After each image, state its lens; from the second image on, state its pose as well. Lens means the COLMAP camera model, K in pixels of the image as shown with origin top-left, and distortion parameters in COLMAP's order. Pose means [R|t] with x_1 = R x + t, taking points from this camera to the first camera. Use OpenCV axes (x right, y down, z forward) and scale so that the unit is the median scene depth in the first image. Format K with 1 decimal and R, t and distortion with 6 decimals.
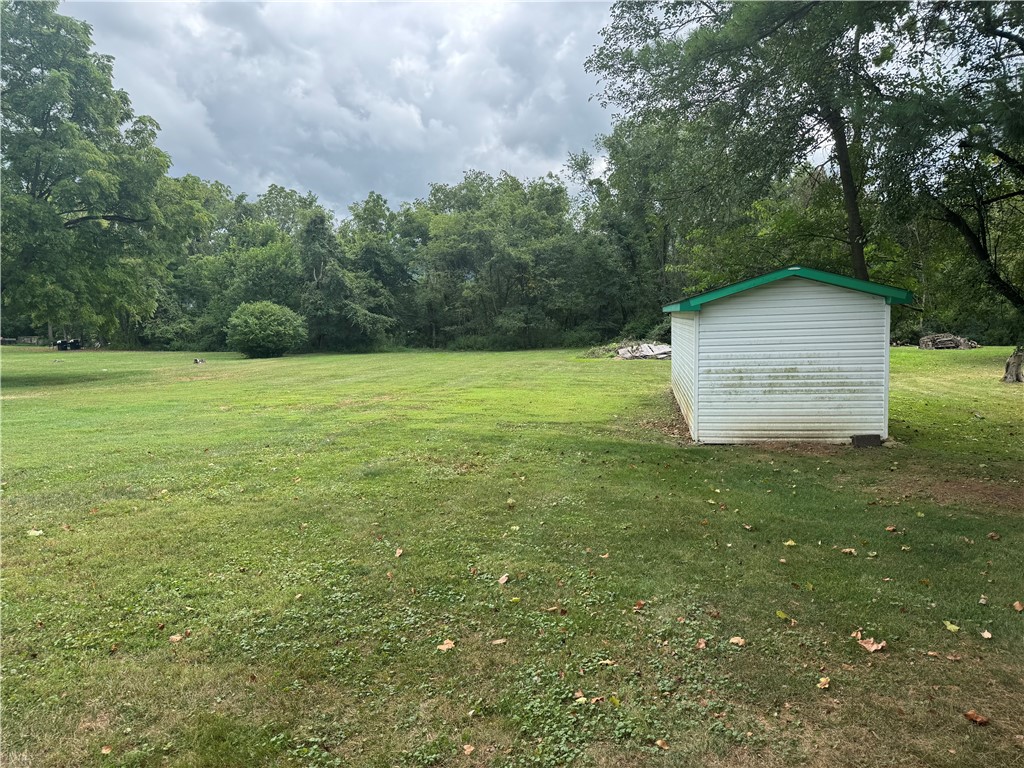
lens RADIAL K [[709.5, 0, 506.3], [0, 709.5, 383.8], [0, 0, 1]] dist [0.057932, -0.001393]
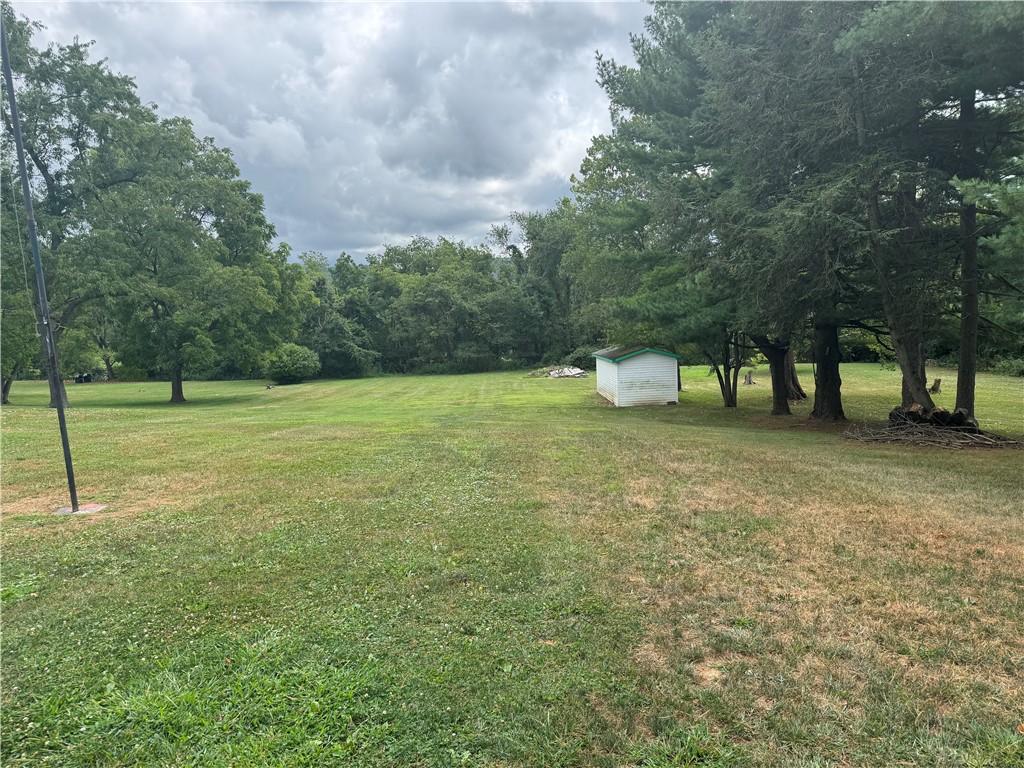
lens RADIAL K [[709.5, 0, 514.7], [0, 709.5, 382.9], [0, 0, 1]] dist [0.057932, -0.001393]
pose [[0.983593, -0.027916, 0.178226, -0.149363], [0.033056, 0.999117, -0.025930, 0.011091], [-0.177345, 0.031396, 0.983648, -0.404083]]
